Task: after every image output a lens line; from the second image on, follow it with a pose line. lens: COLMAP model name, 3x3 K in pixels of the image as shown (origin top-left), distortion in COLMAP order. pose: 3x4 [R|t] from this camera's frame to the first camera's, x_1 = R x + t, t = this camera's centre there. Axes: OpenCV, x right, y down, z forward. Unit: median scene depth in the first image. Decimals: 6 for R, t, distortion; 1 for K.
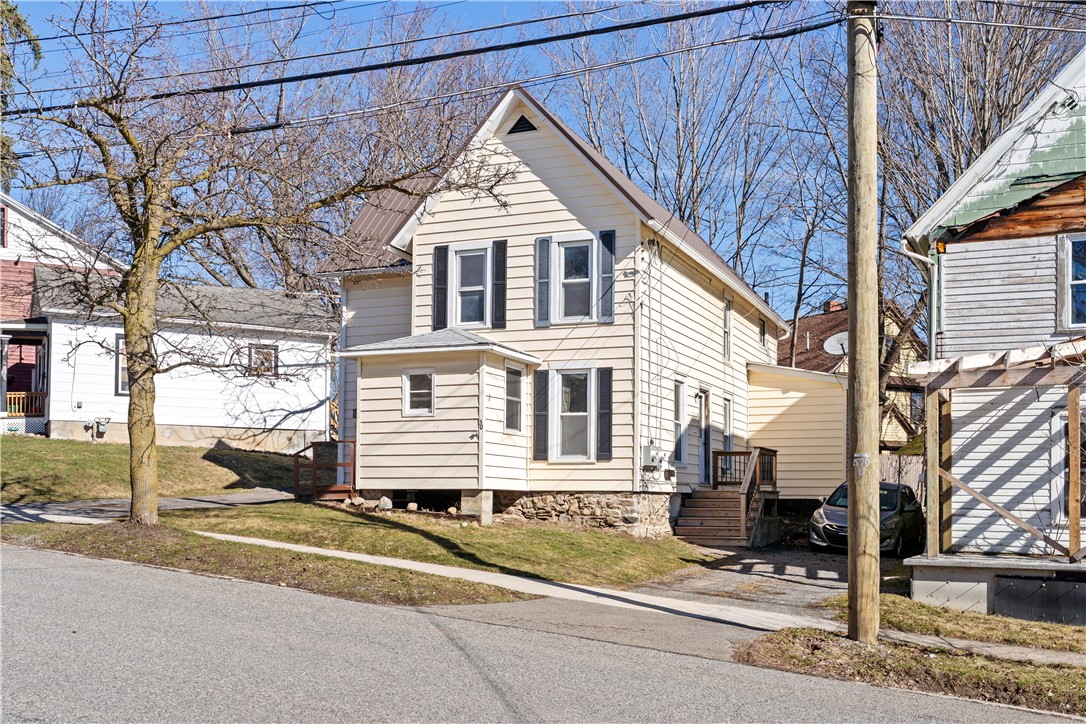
lens RADIAL K [[1116.0, 0, 544.0], [0, 1116.0, 421.7], [0, 0, 1]] dist [-0.005382, -0.003321]
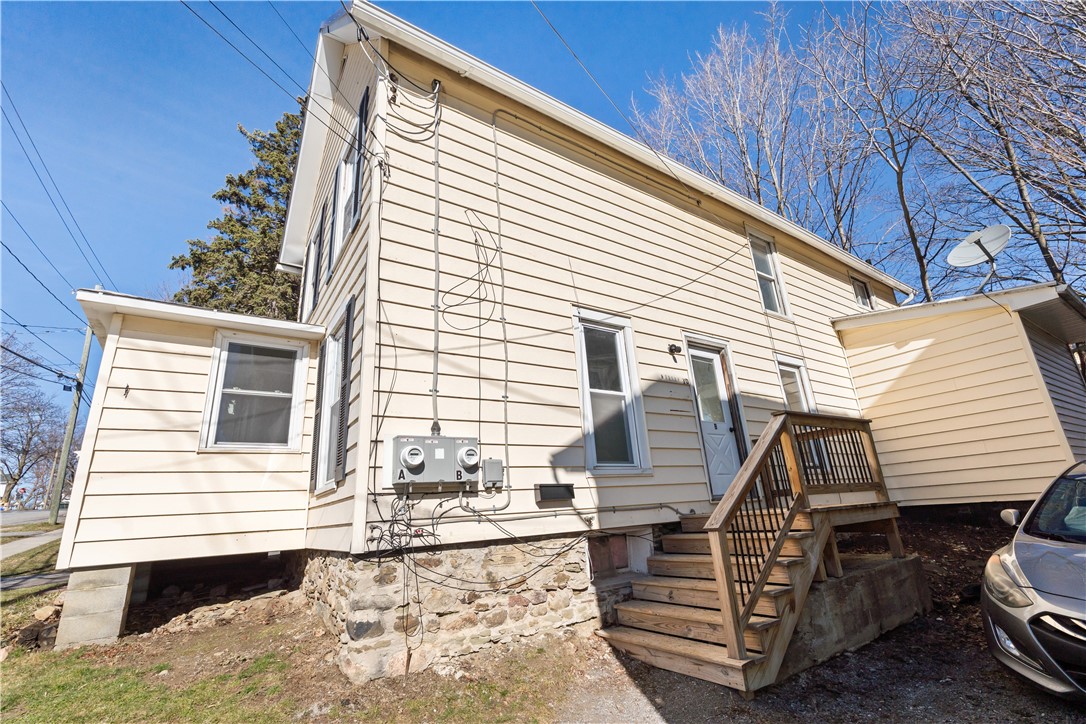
lens RADIAL K [[469.4, 0, 543.0], [0, 469.4, 362.0], [0, 0, 1]] dist [-0.005013, -0.000400]
pose [[0.834757, -0.230566, -0.500020, 0.229638], [0.113029, 0.960521, -0.254213, 0.044621], [0.538893, 0.155689, 0.827862, 0.850420]]
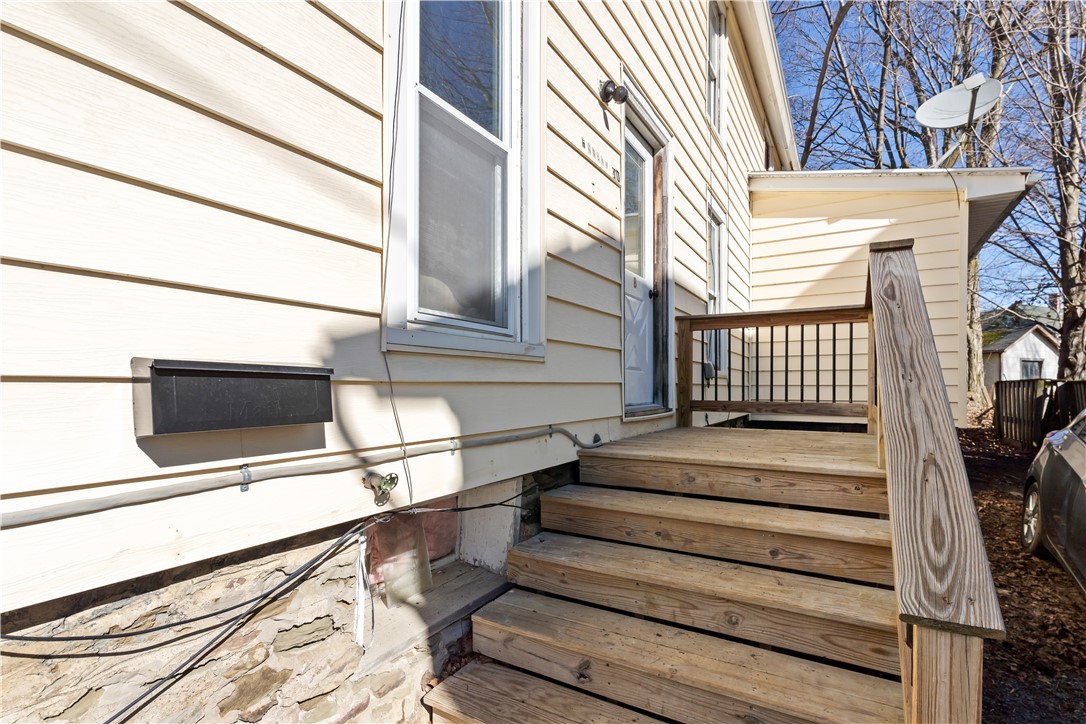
lens RADIAL K [[501.6, 0, 544.5], [0, 501.6, 383.6], [0, 0, 1]] dist [-0.000143, -0.000053]
pose [[0.989457, -0.008186, -0.144595, 0.156486], [0.017739, 0.997734, 0.064899, 0.043437], [0.143736, -0.066779, 0.987360, 0.985750]]
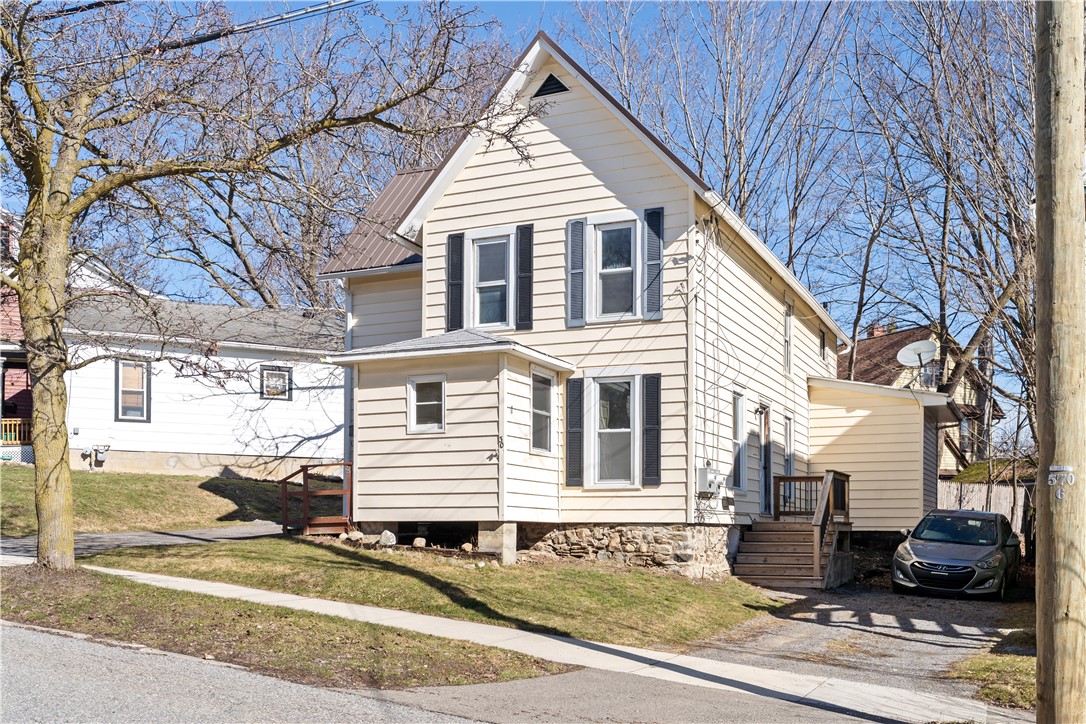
lens RADIAL K [[1055.2, 0, 542.2], [0, 1055.2, 481.2], [0, 0, 1]] dist [-0.004544, 0.004909]
pose [[0.999369, -0.004511, -0.035224, 0.000584], [0.005332, 0.999715, 0.023261, 0.012167], [0.035109, -0.023434, 0.999109, 0.208207]]
